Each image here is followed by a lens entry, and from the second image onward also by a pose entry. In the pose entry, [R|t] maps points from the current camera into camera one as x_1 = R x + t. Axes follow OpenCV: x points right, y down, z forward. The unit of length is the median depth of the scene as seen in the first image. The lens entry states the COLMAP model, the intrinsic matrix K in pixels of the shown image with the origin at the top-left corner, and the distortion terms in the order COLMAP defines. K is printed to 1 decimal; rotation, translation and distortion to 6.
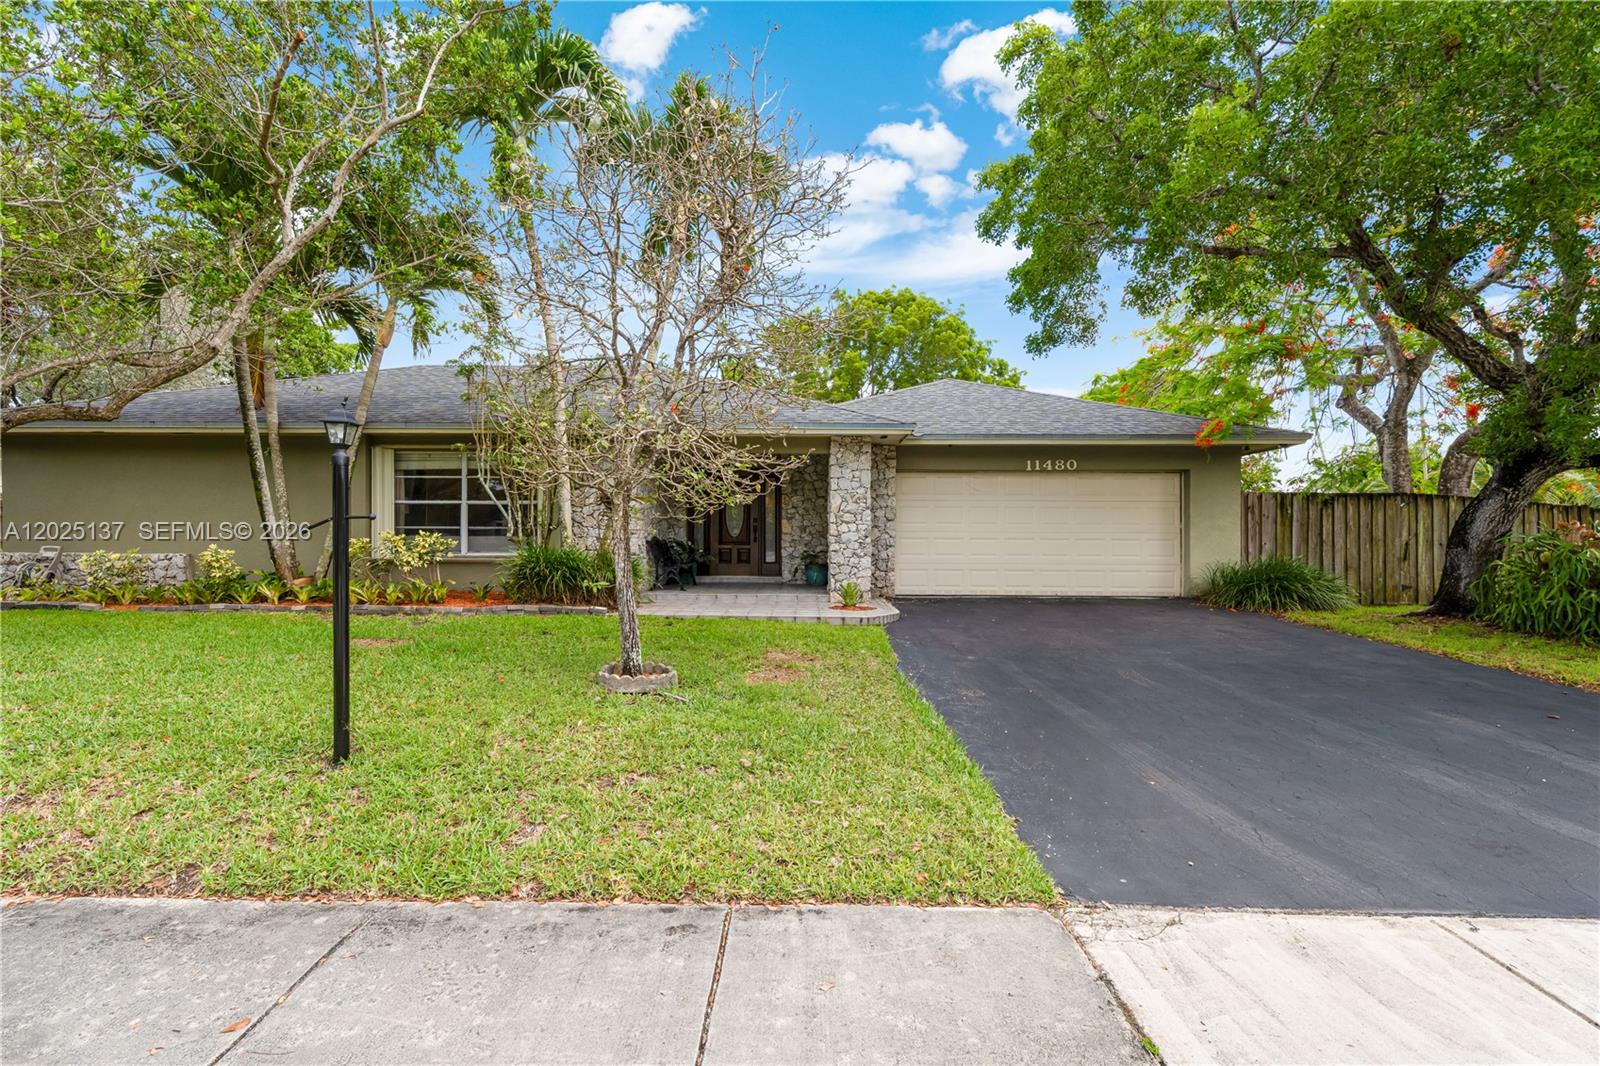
lens RADIAL K [[710.0, 0, 793.3], [0, 710.0, 535.3], [0, 0, 1]] dist [0.002329, 0.000123]
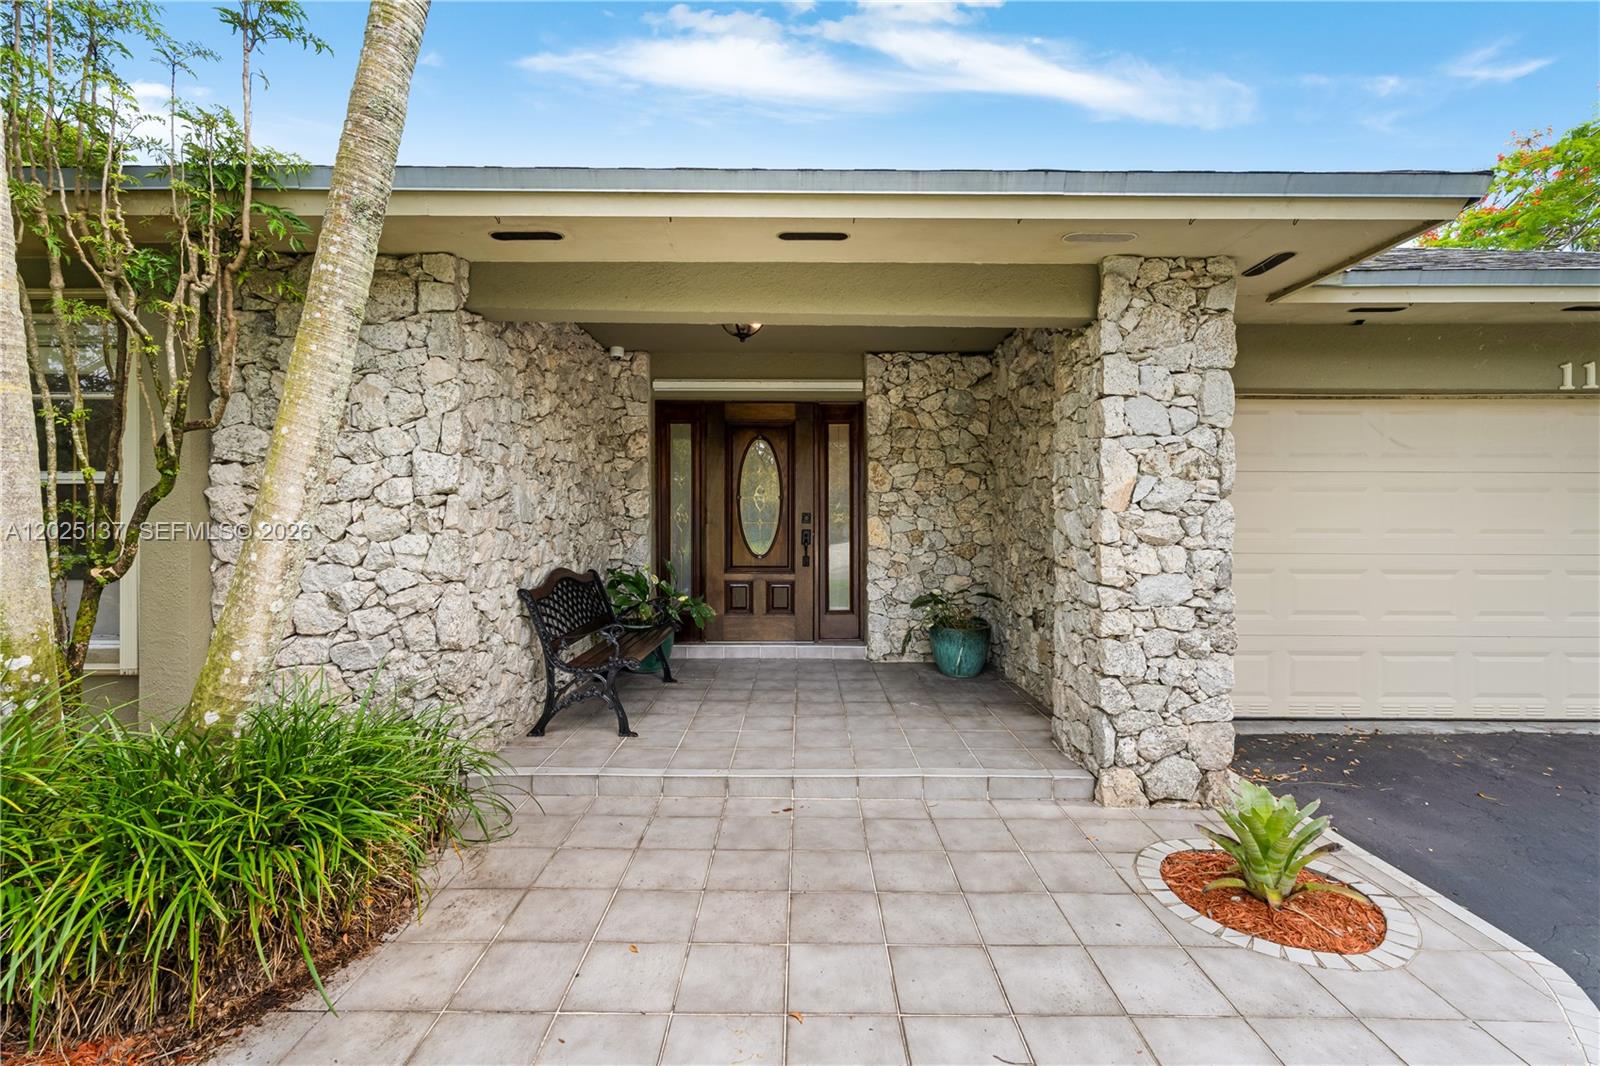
lens RADIAL K [[710.0, 0, 798.5], [0, 710.0, 521.5], [0, 0, 1]] dist [0.002329, 0.000123]
pose [[0.999886, -0.002791, 0.014820, -0.081833], [0.002591, 0.999906, 0.013457, -0.031448], [-0.014856, -0.013417, 0.999800, 0.695126]]
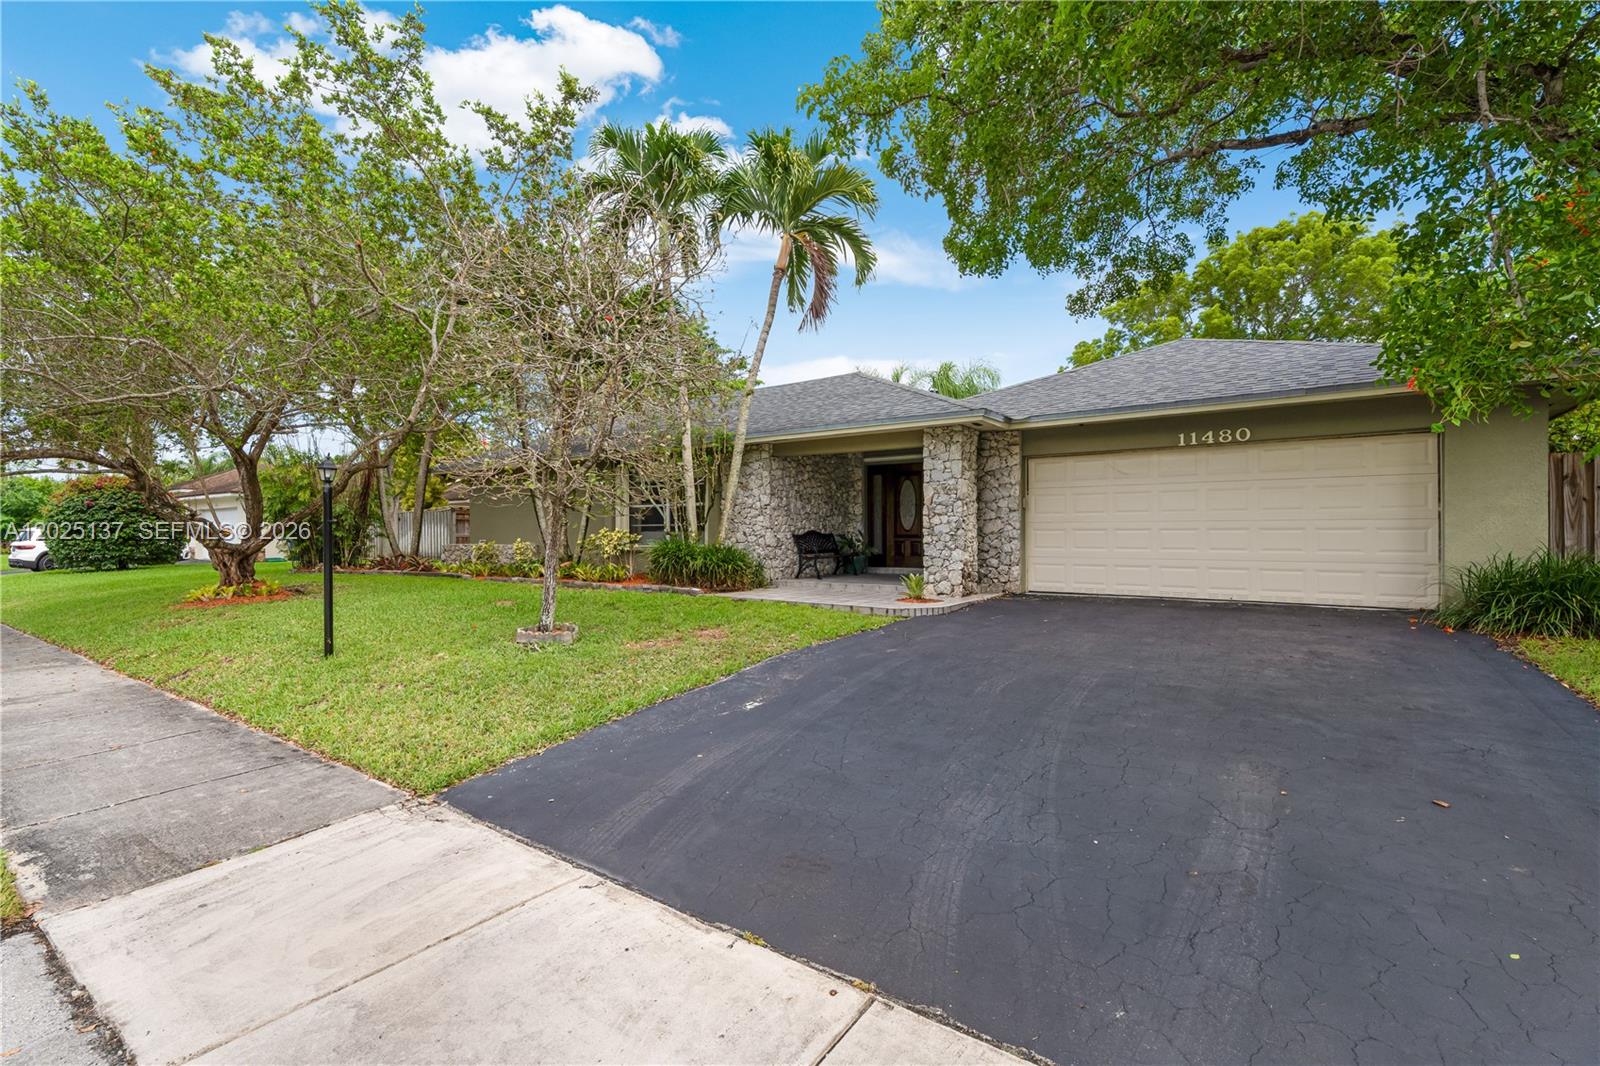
lens RADIAL K [[710.0, 0, 802.5], [0, 710.0, 540.5], [0, 0, 1]] dist [0.002329, 0.000123]
pose [[0.822358, -0.001899, -0.568968, 0.479623], [0.010725, 0.999868, 0.012164, 0.003957], [0.568870, -0.016105, 0.822270, 0.079208]]
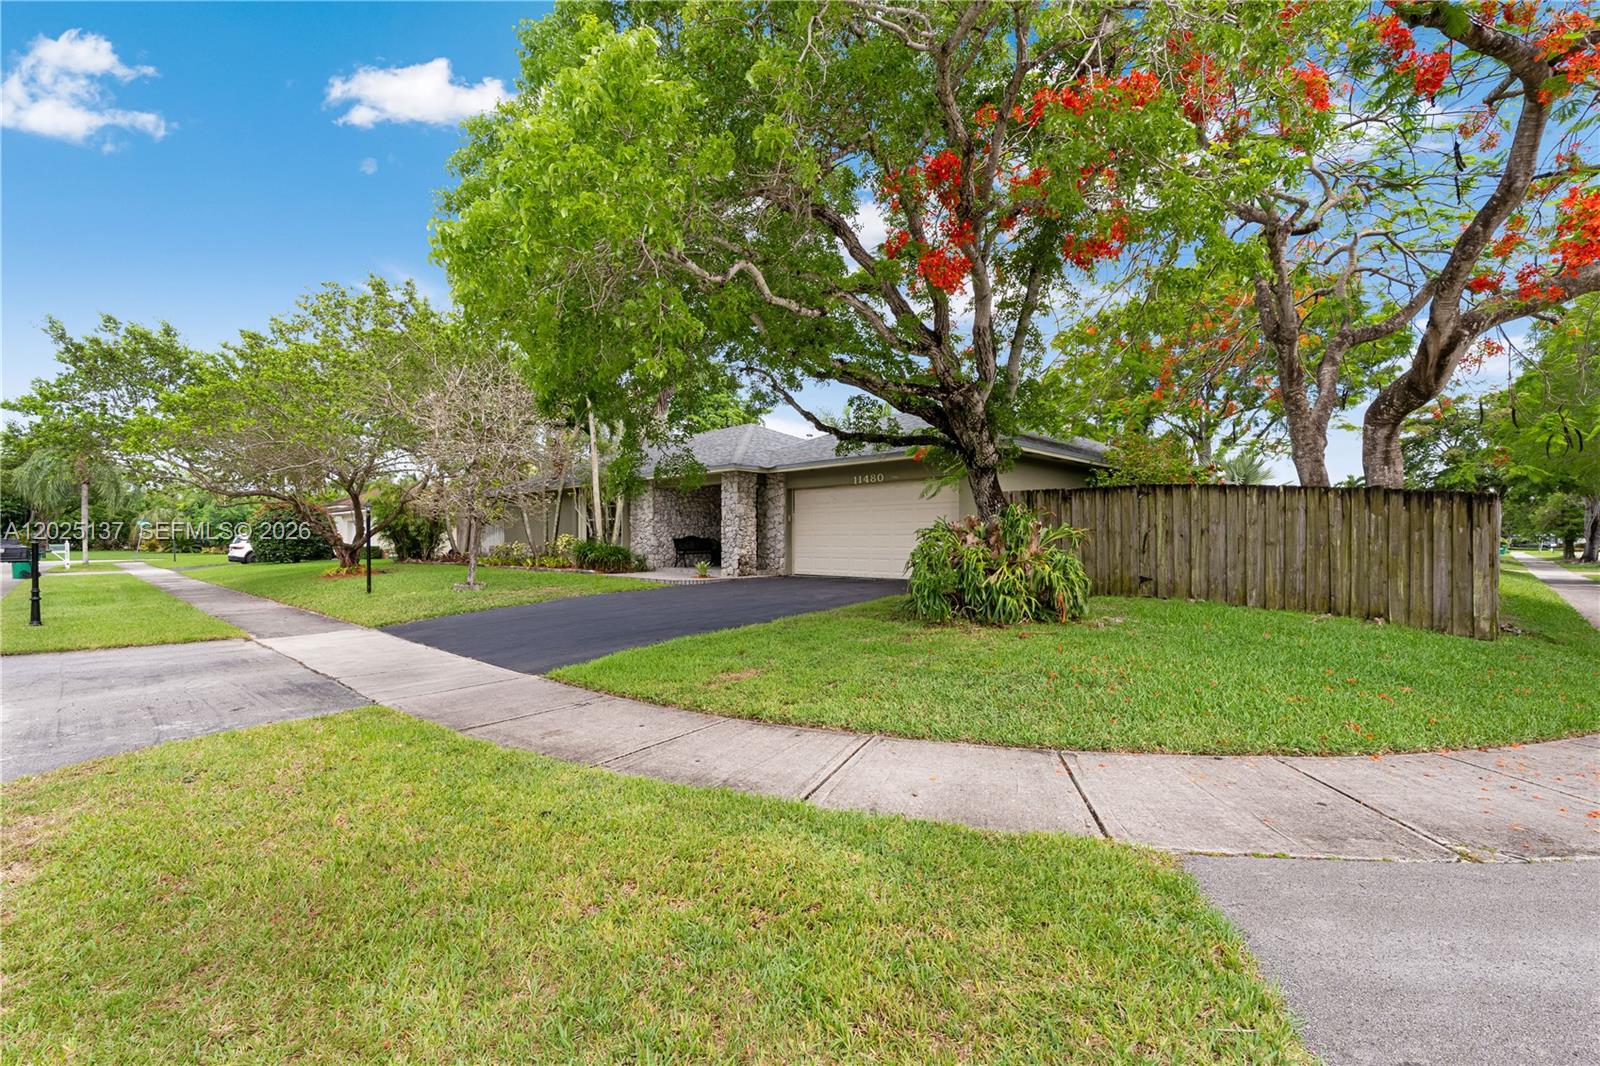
lens RADIAL K [[710.0, 0, 794.9], [0, 710.0, 547.0], [0, 0, 1]] dist [0.002329, 0.000123]
pose [[0.721023, 0.000330, -0.692912, 1.291906], [0.007887, 0.999931, 0.008683, 0.016832], [0.692867, -0.011725, 0.720970, -0.052935]]
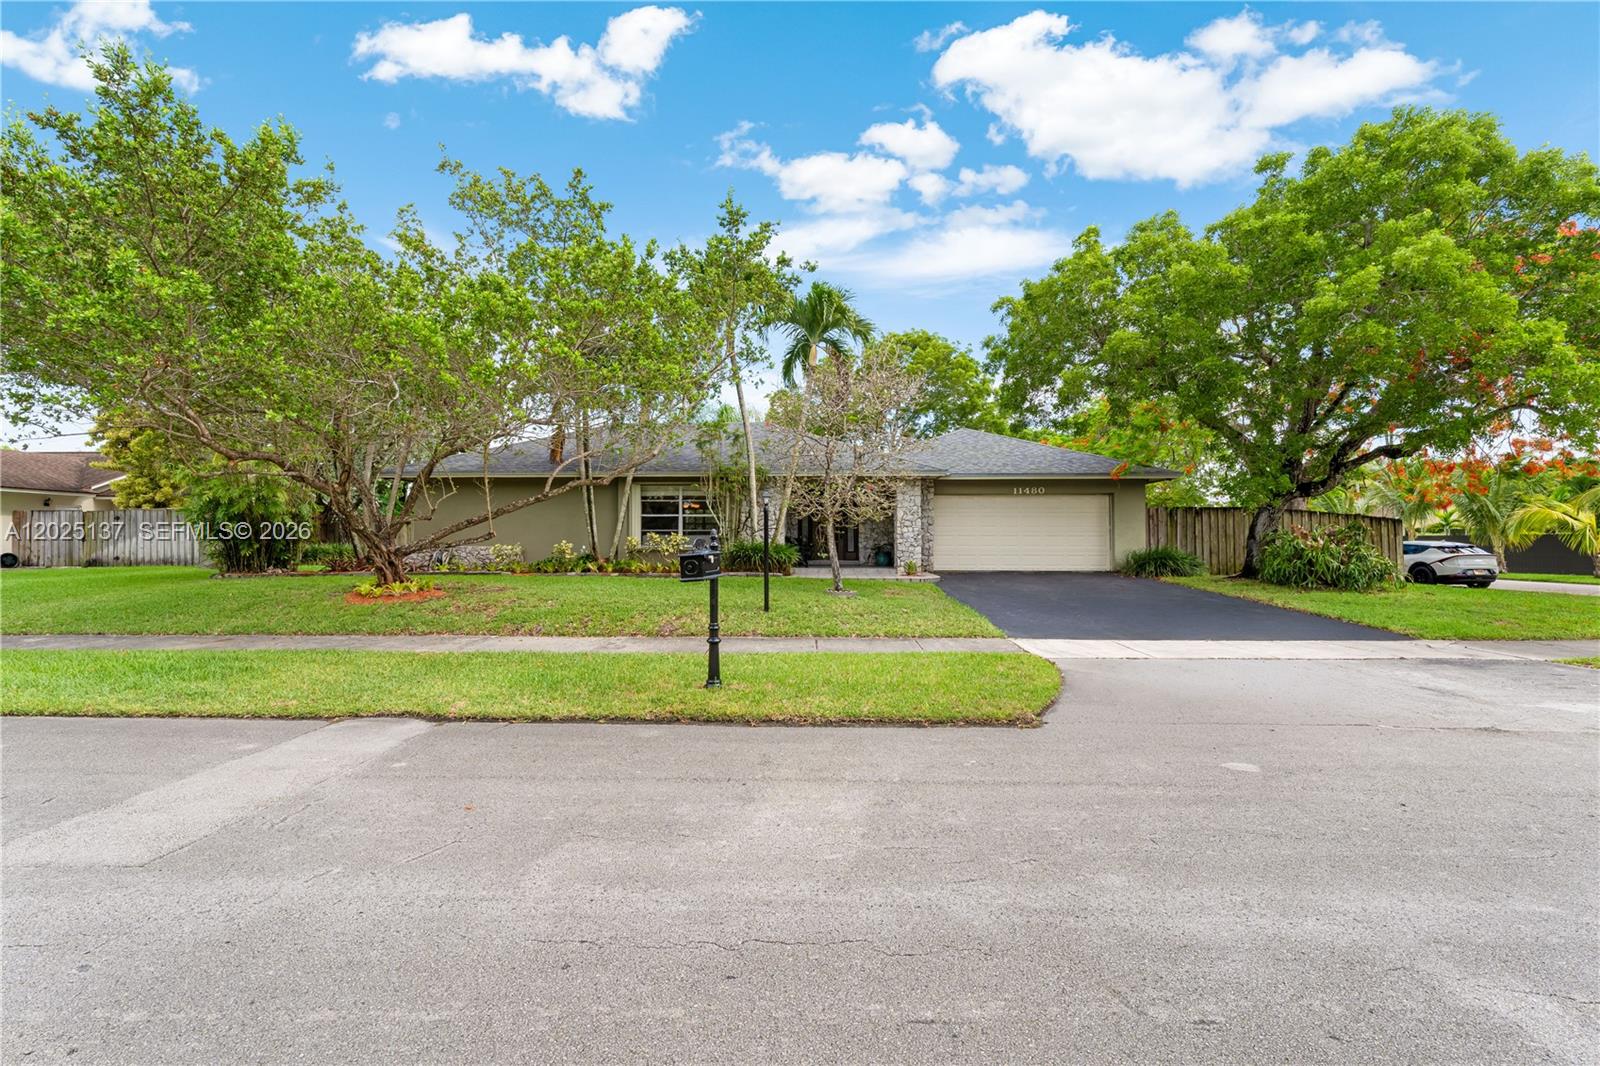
lens RADIAL K [[710.0, 0, 787.2], [0, 710.0, 517.3], [0, 0, 1]] dist [0.002329, 0.000123]
pose [[0.999991, -0.003532, -0.002226, -0.205006], [0.003488, 0.999803, -0.019525, -0.007745], [0.002294, 0.019517, 0.999807, -0.688367]]
